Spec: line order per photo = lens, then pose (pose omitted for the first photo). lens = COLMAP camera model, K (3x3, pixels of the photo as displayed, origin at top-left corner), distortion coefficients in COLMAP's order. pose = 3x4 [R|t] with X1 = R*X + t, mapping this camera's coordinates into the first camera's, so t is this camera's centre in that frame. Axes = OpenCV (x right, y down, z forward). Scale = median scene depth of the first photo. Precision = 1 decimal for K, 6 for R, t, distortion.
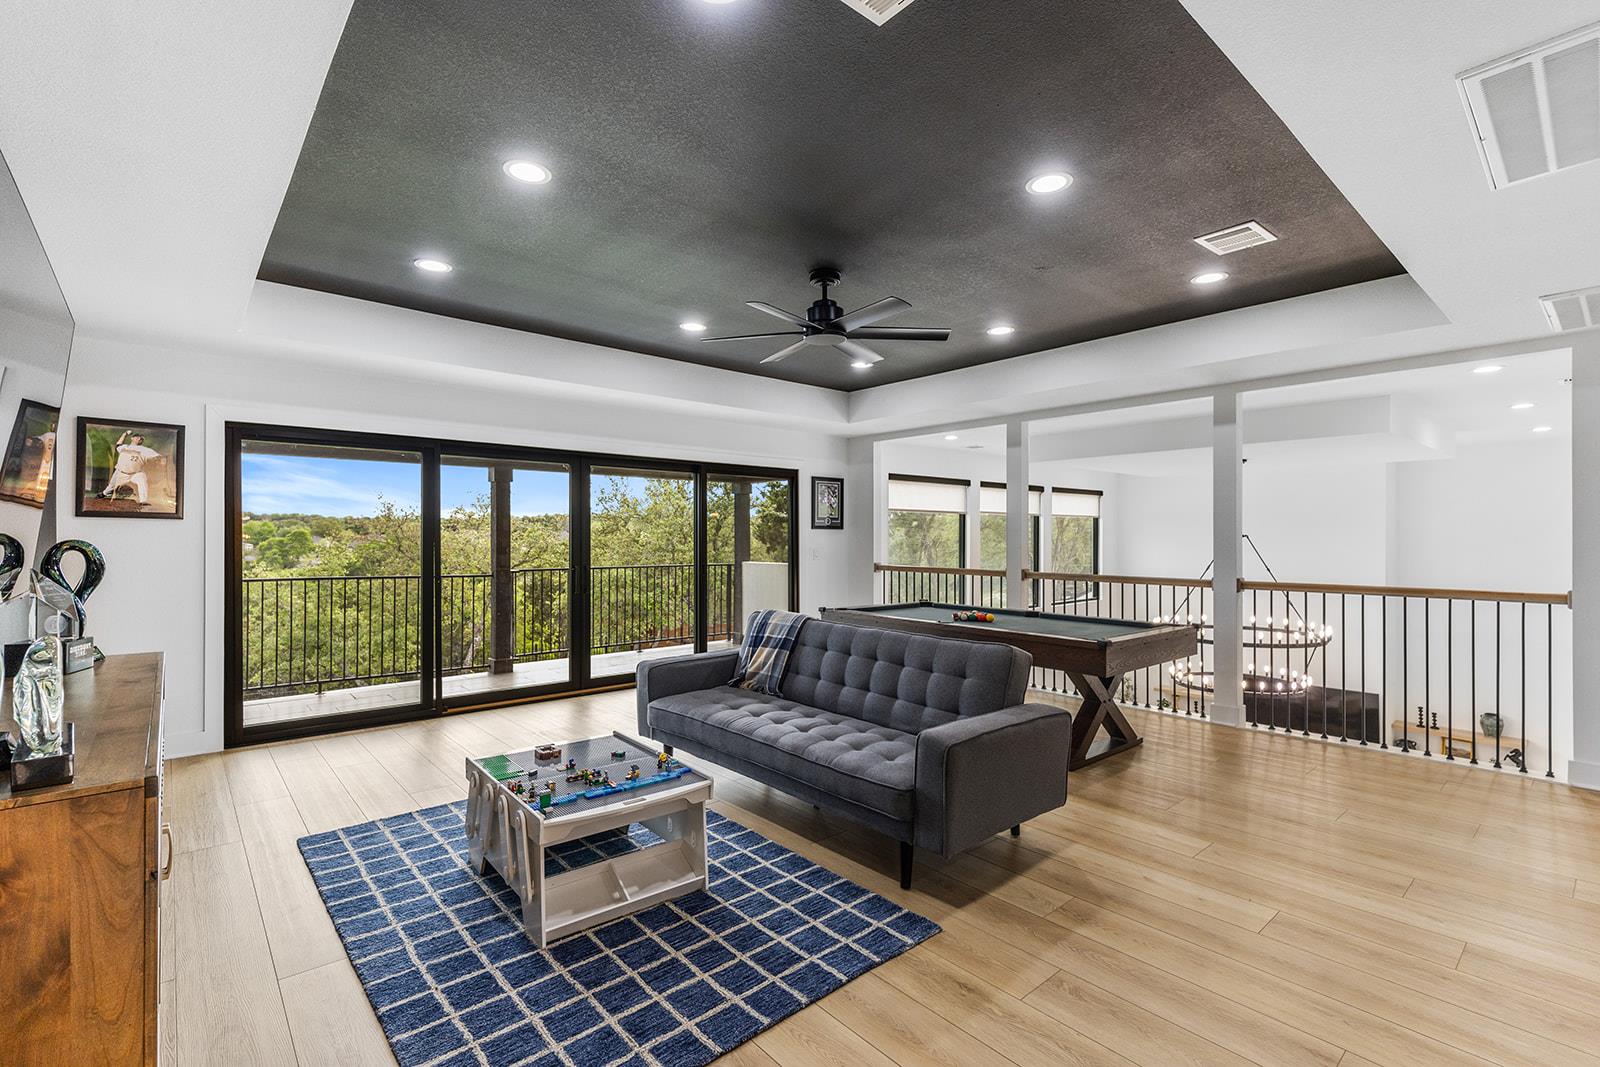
lens RADIAL K [[707.0, 0, 805.9], [0, 707.0, 535.7], [0, 0, 1]] dist [-0.001333, -0.000194]
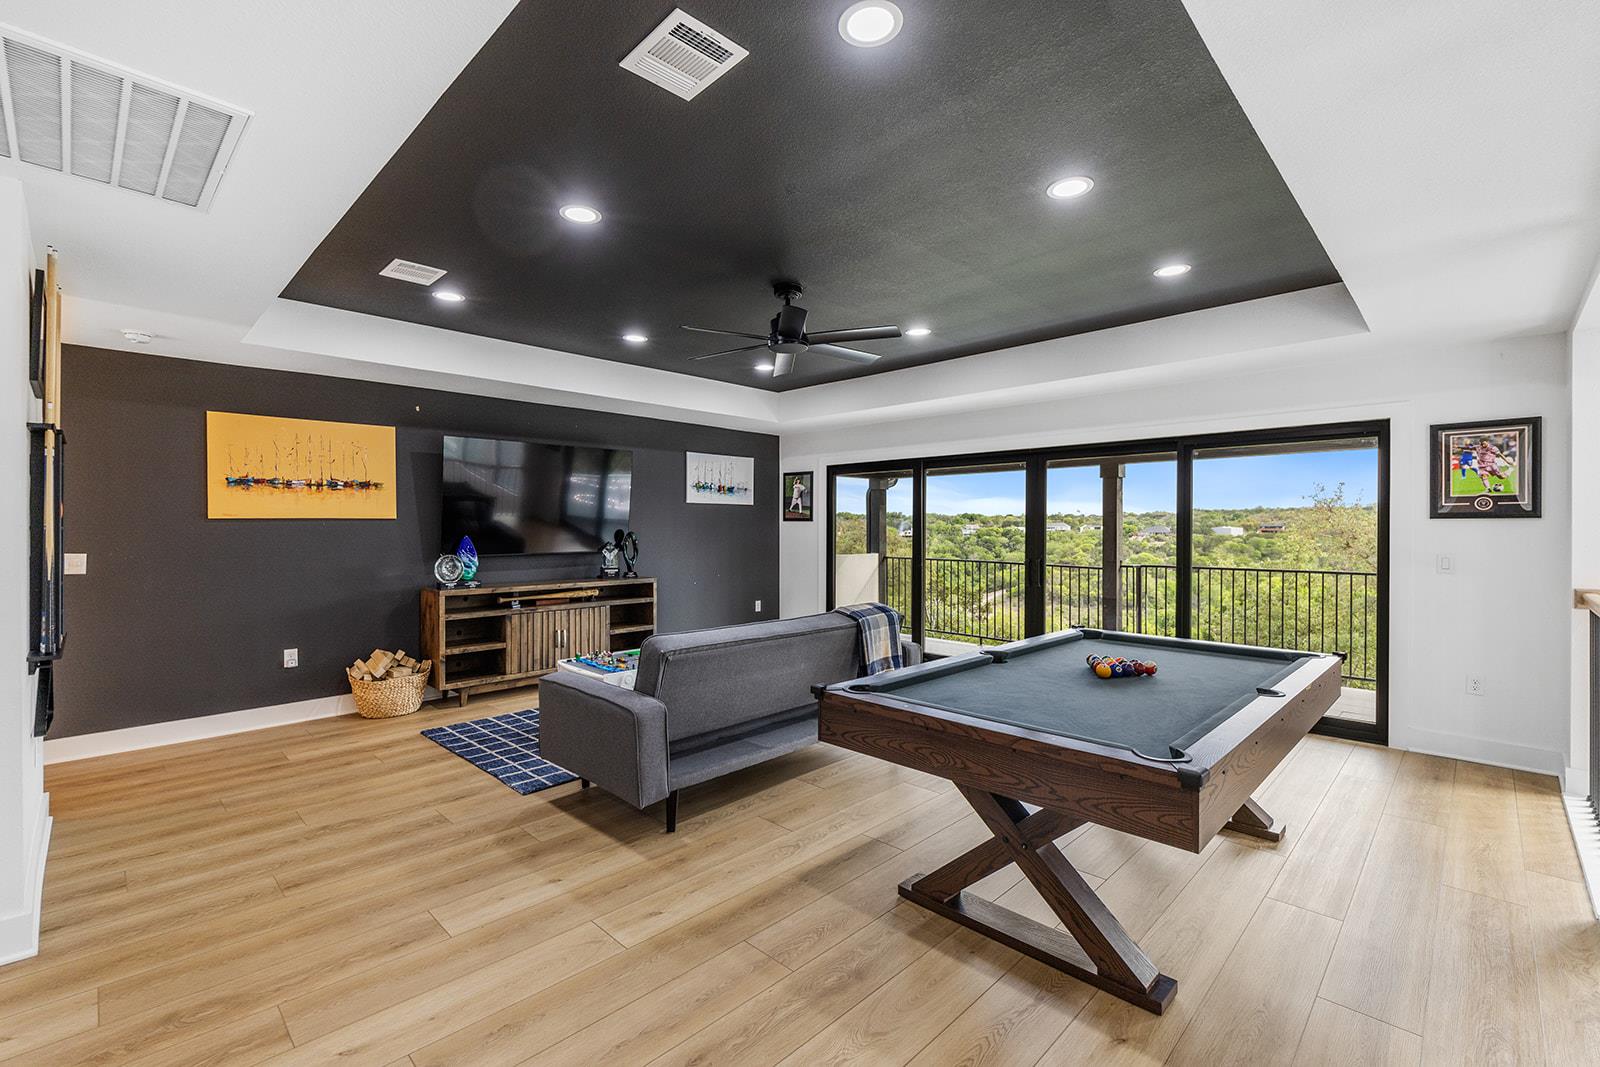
lens RADIAL K [[707.0, 0, 802.4], [0, 707.0, 529.5], [0, 0, 1]] dist [-0.001333, -0.000194]
pose [[0.082214, -0.003927, -0.996607, 0.827343], [-0.003208, 0.999986, -0.004205, 0.005090], [0.996610, 0.003543, 0.082200, 0.705269]]
